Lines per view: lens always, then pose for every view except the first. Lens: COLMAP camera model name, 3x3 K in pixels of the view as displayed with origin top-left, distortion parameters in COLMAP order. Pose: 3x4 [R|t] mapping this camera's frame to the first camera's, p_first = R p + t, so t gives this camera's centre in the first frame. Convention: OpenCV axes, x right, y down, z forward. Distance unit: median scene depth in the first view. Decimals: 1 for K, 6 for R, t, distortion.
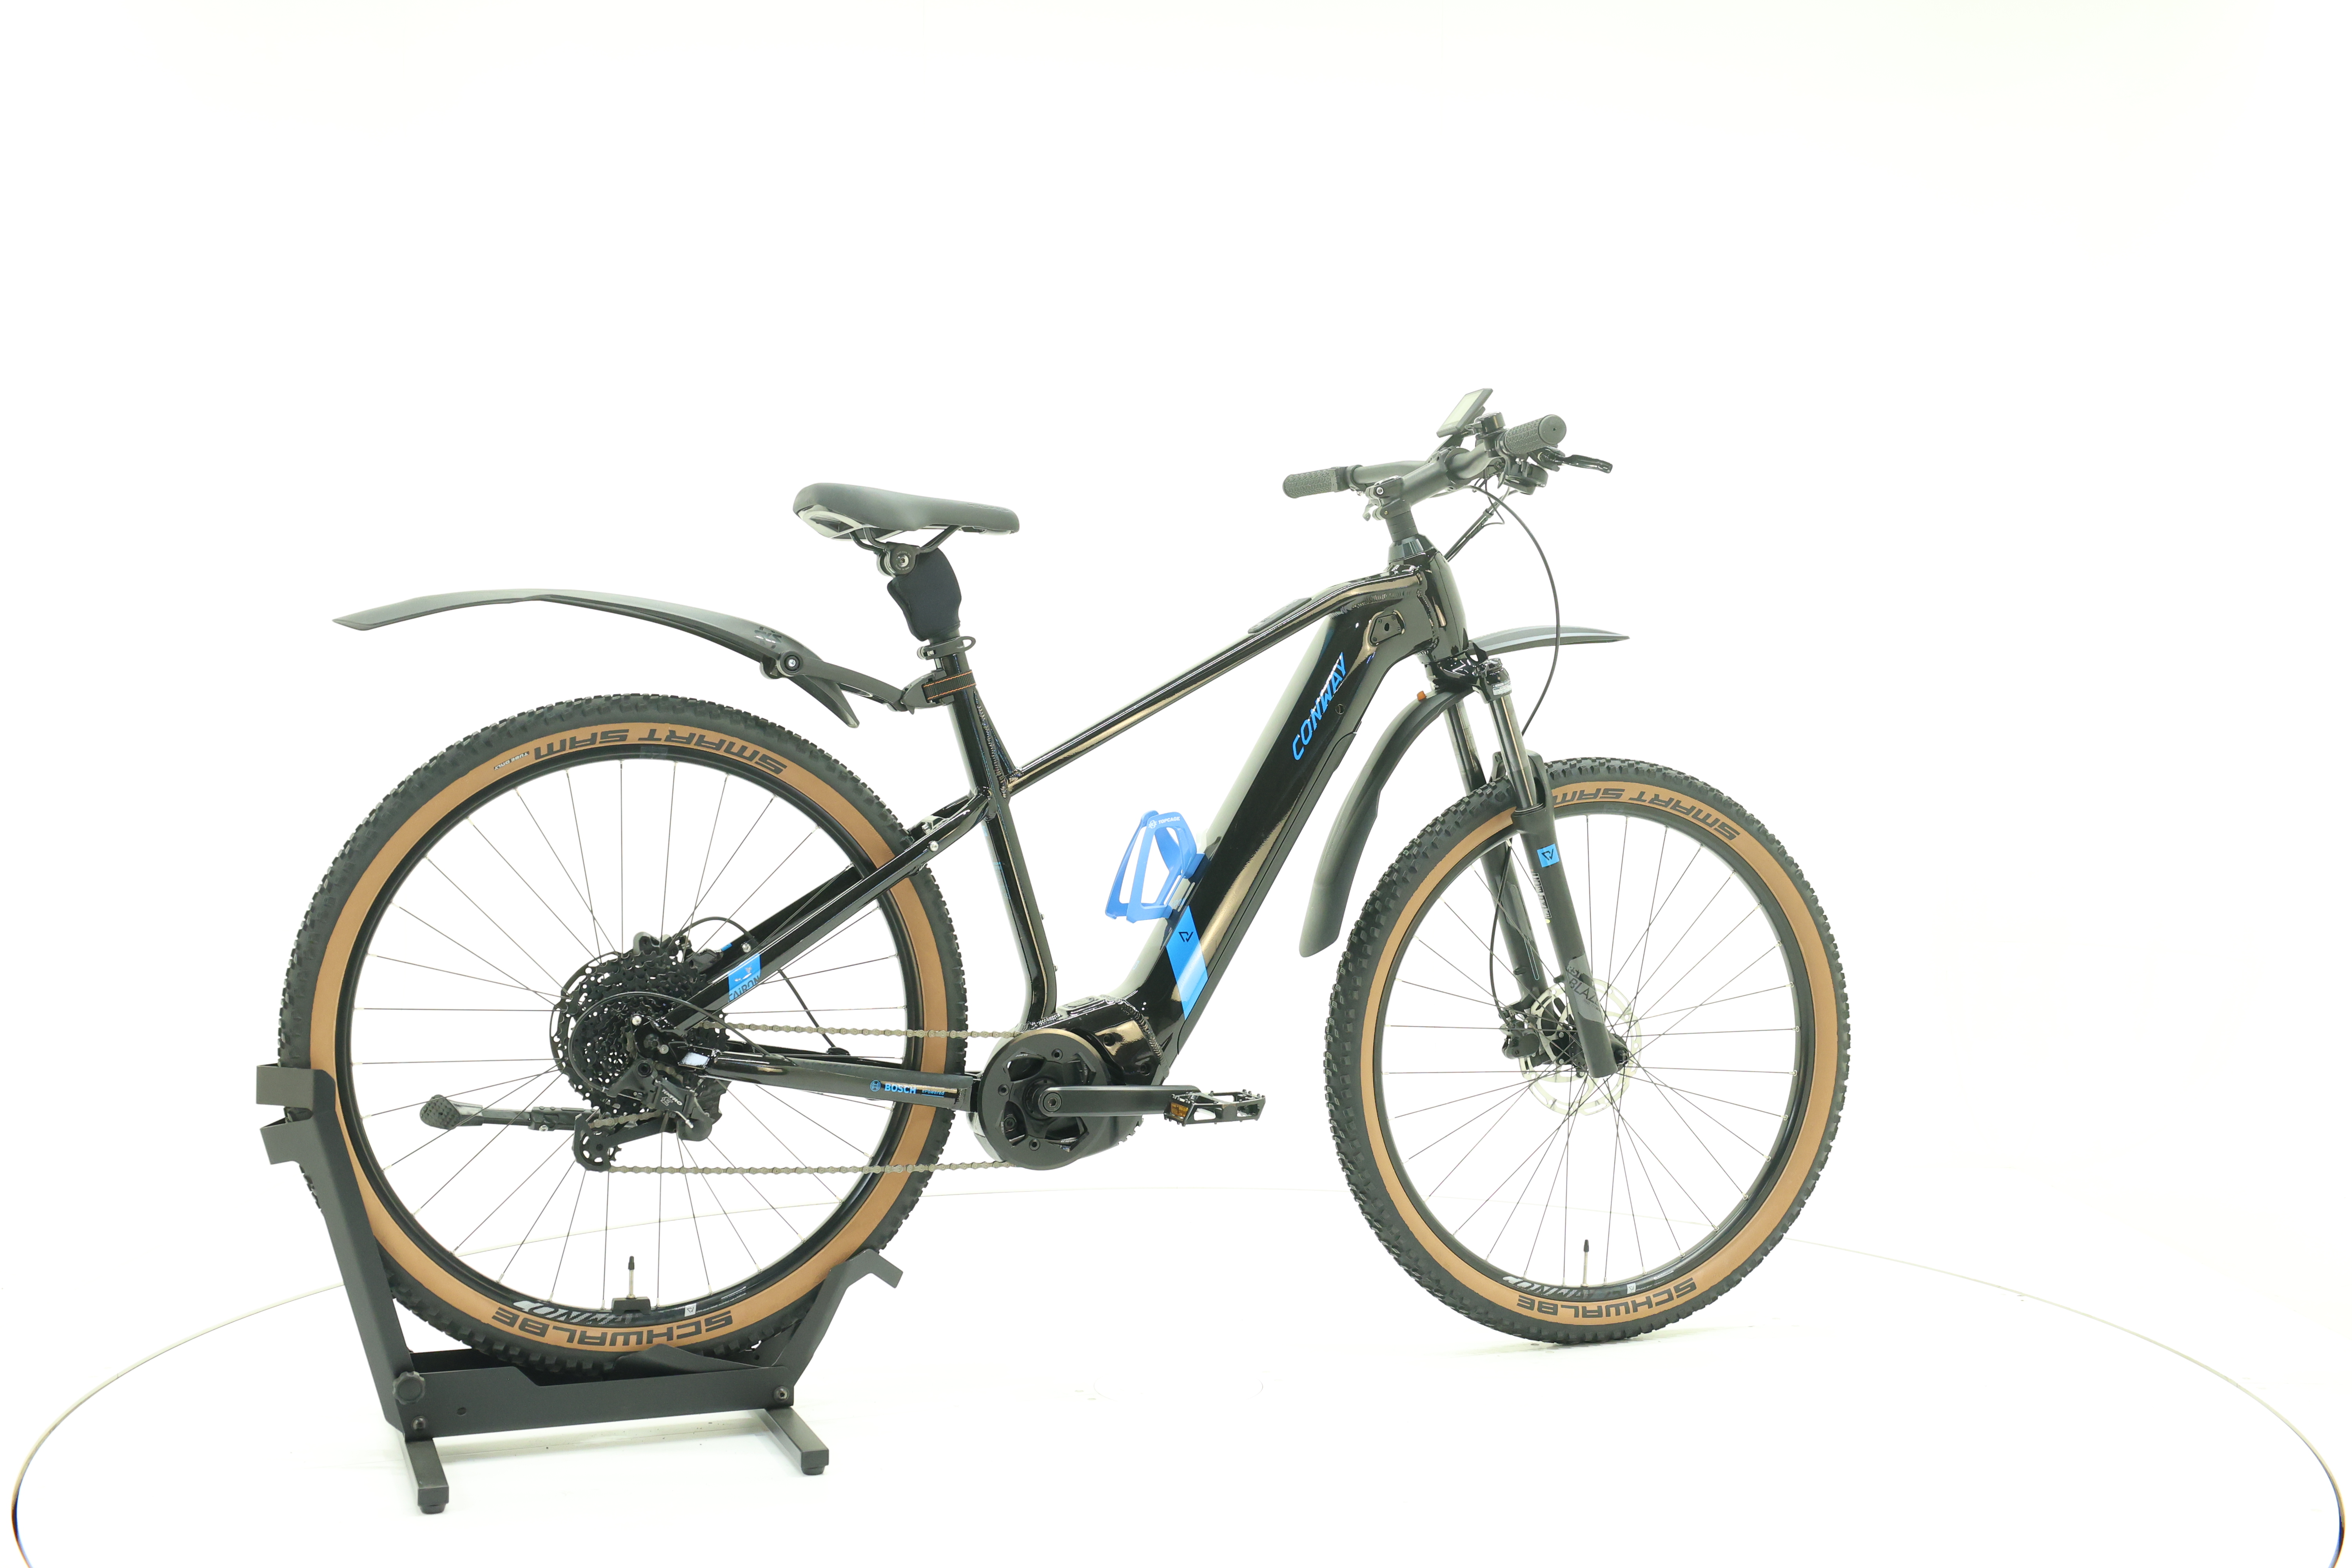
lens RADIAL K [[2518.9, 0, 1171.1], [0, 2518.9, 729.8], [0, 0, 1]] dist [-0.019113, 0.003819]
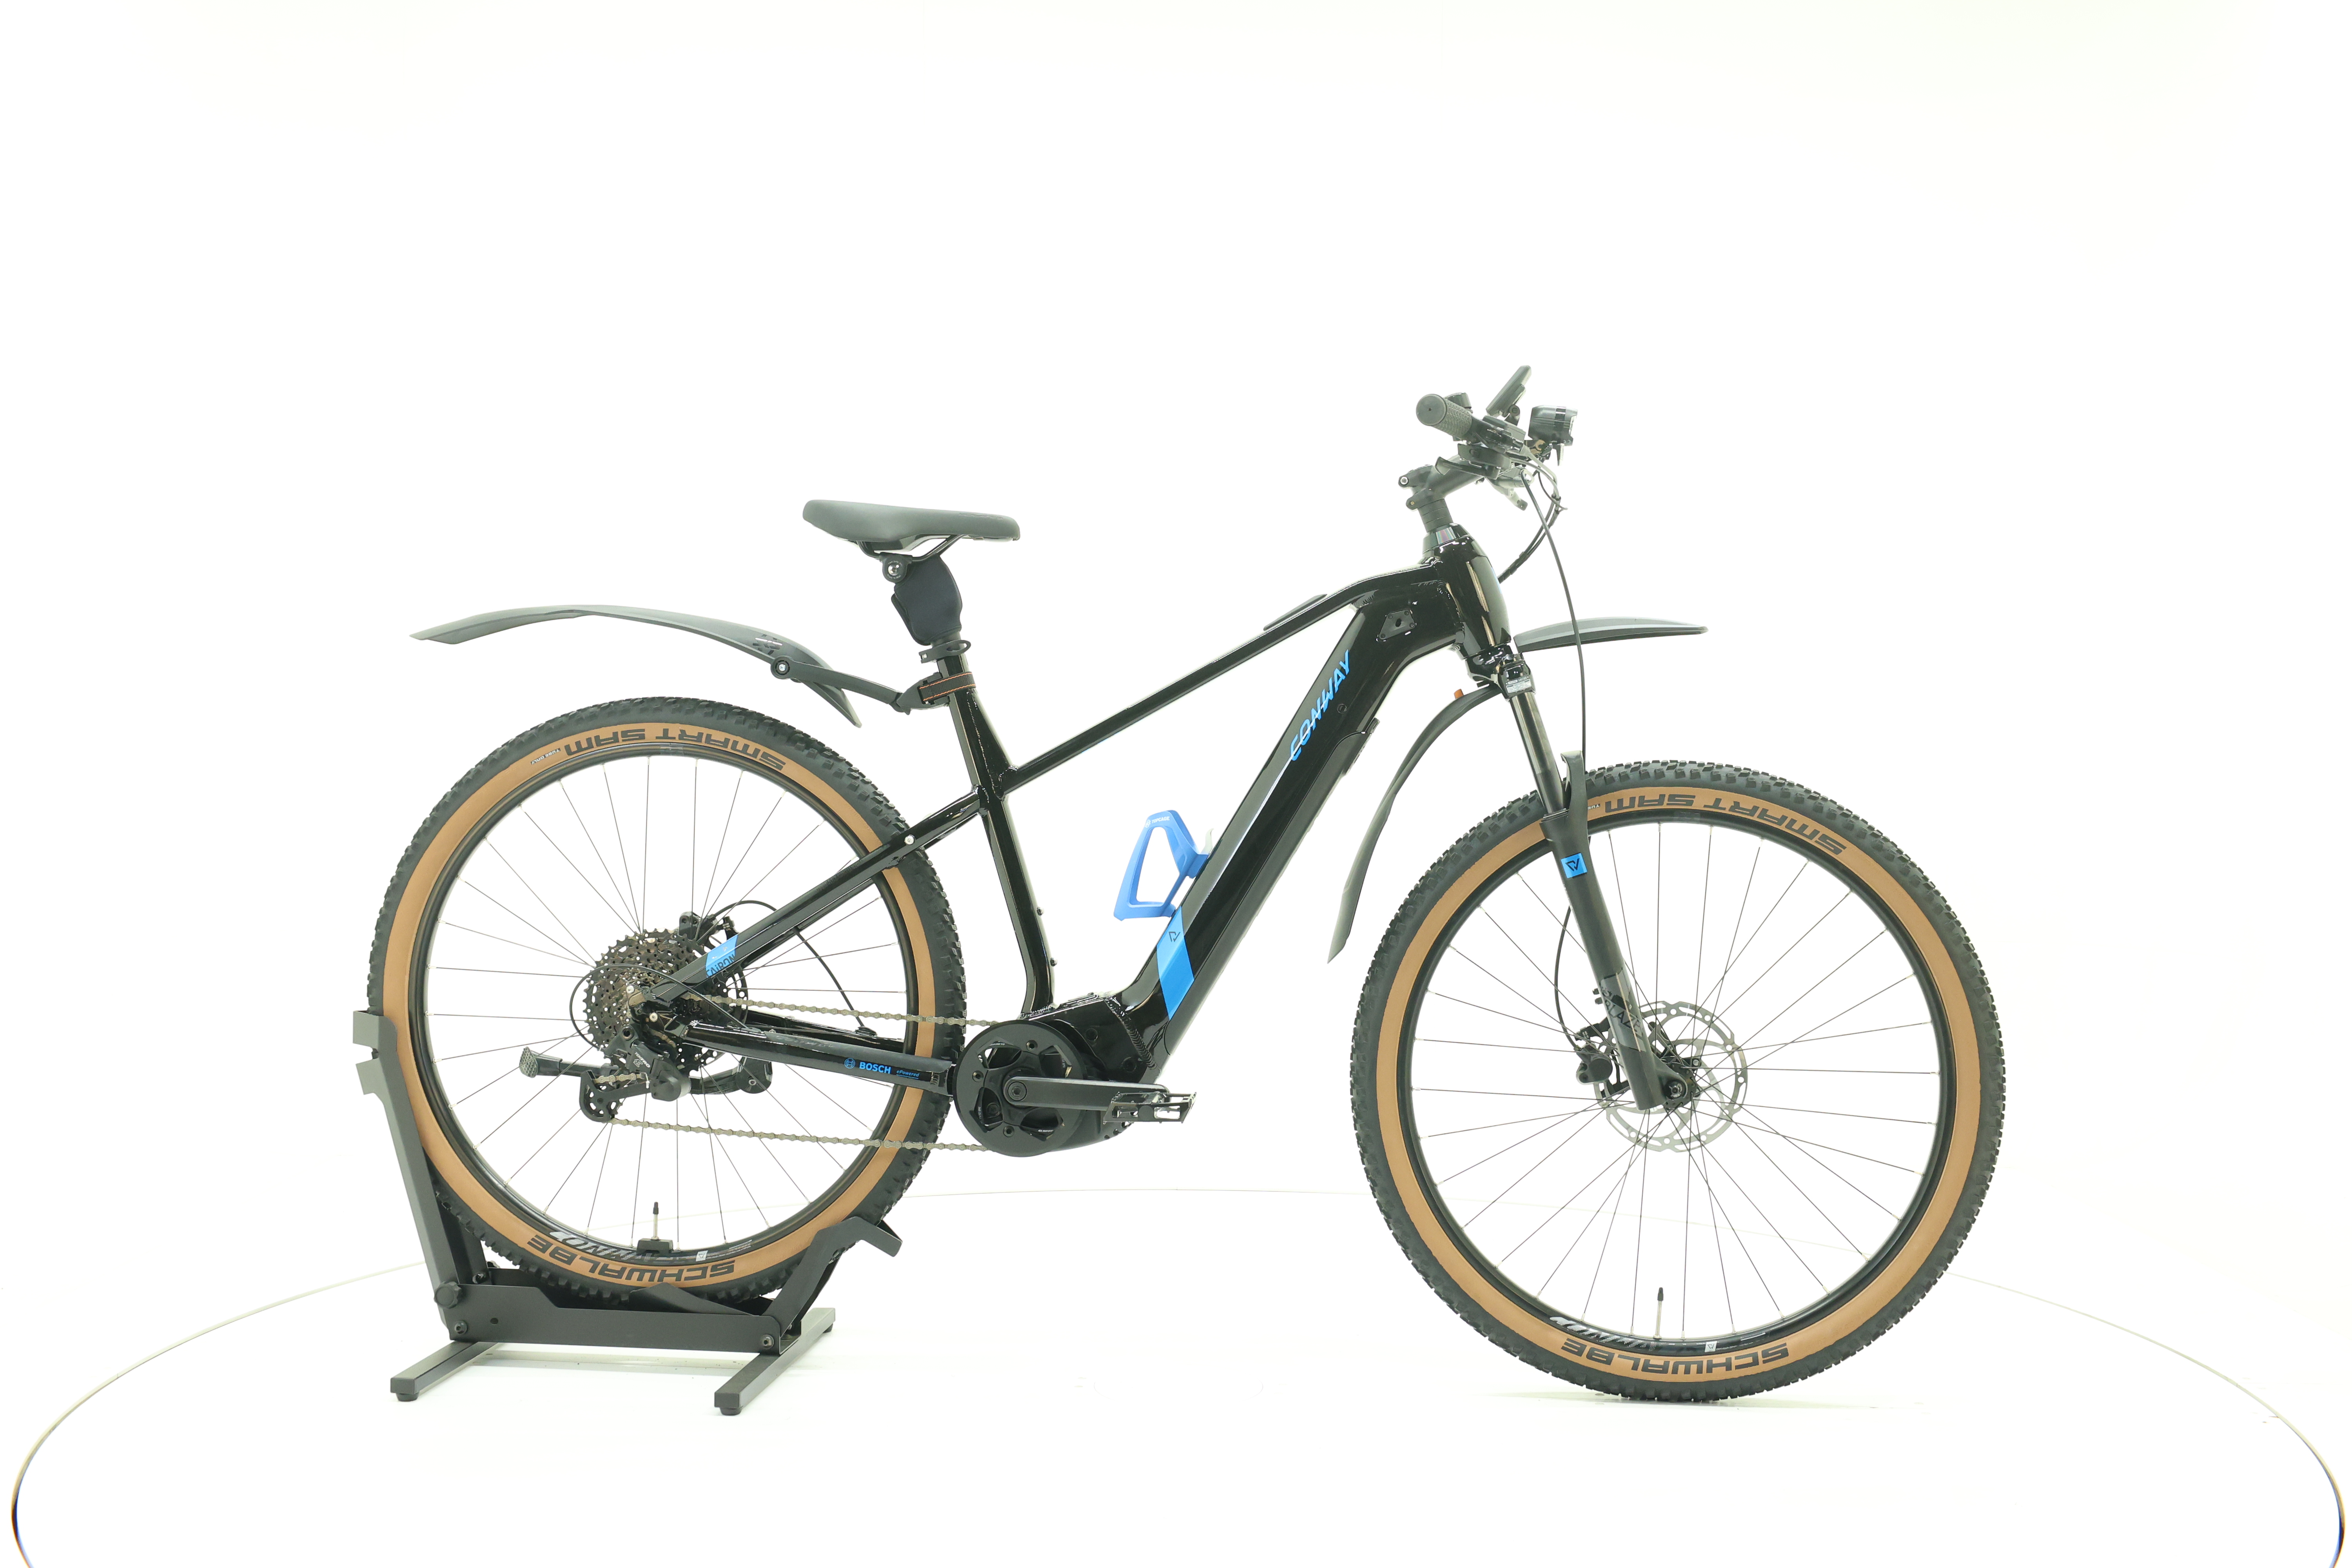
lens RADIAL K [[2518.9, 0, 1171.1], [0, 2518.9, 729.8], [0, 0, 1]] dist [-0.019113, 0.003819]
pose [[0.879100, -0.000047, -0.476638, 0.495840], [-0.001052, 0.999997, -0.002039, 0.002116], [0.476637, 0.002293, 0.879097, 0.123673]]
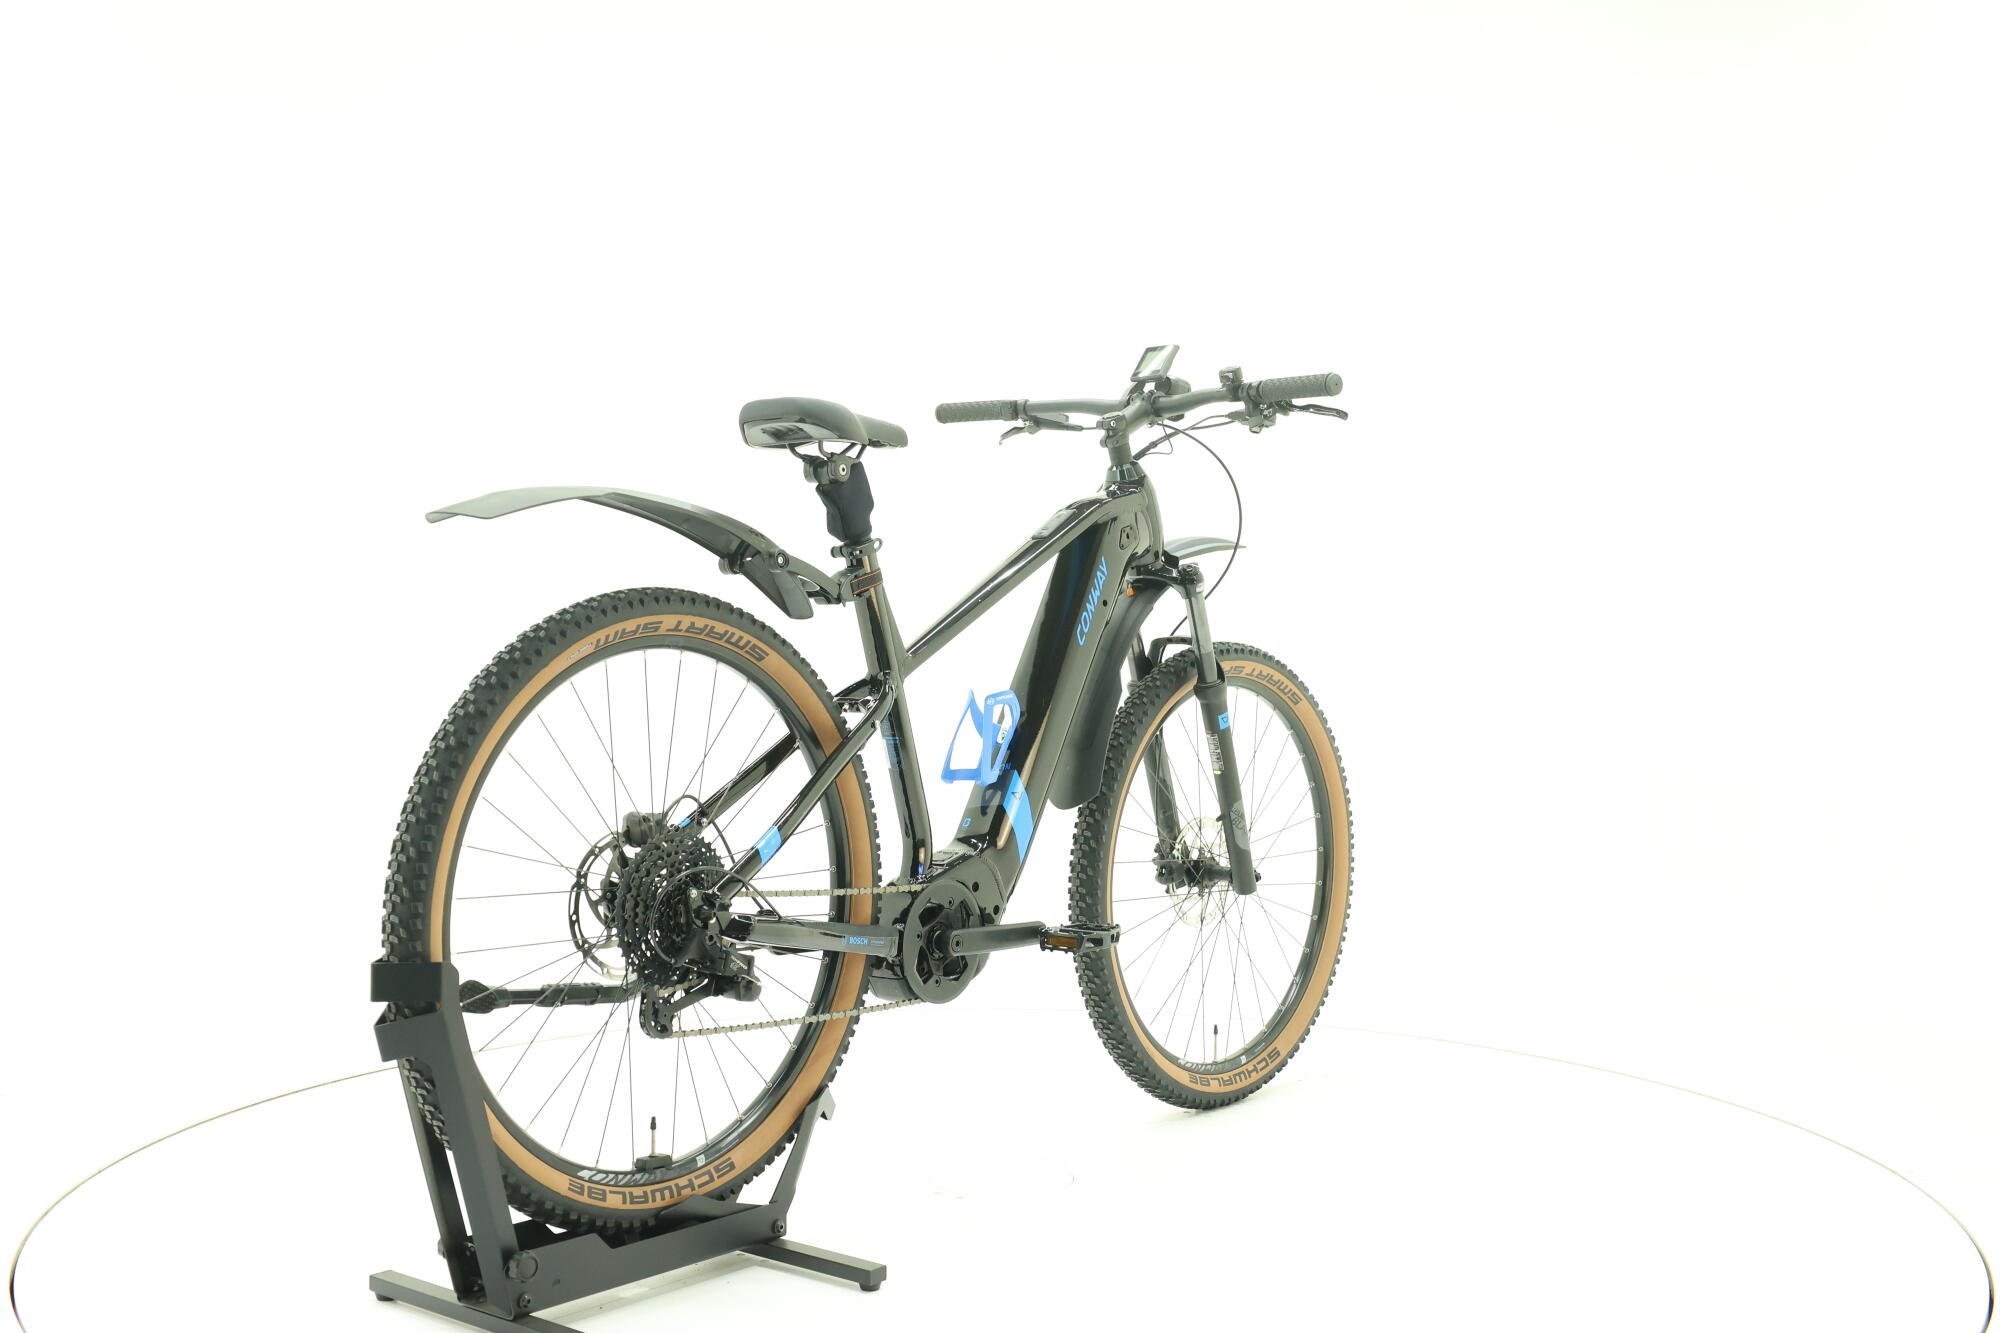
lens RADIAL K [[2141.9, 0, 995.8], [0, 2141.9, 620.4], [0, 0, 1]] dist [-0.019113, 0.003819]
pose [[0.869362, -0.000963, 0.494175, -0.513425], [-0.000245, 0.999997, 0.002380, -0.002527], [-0.494176, -0.002190, 0.869359, 0.137227]]
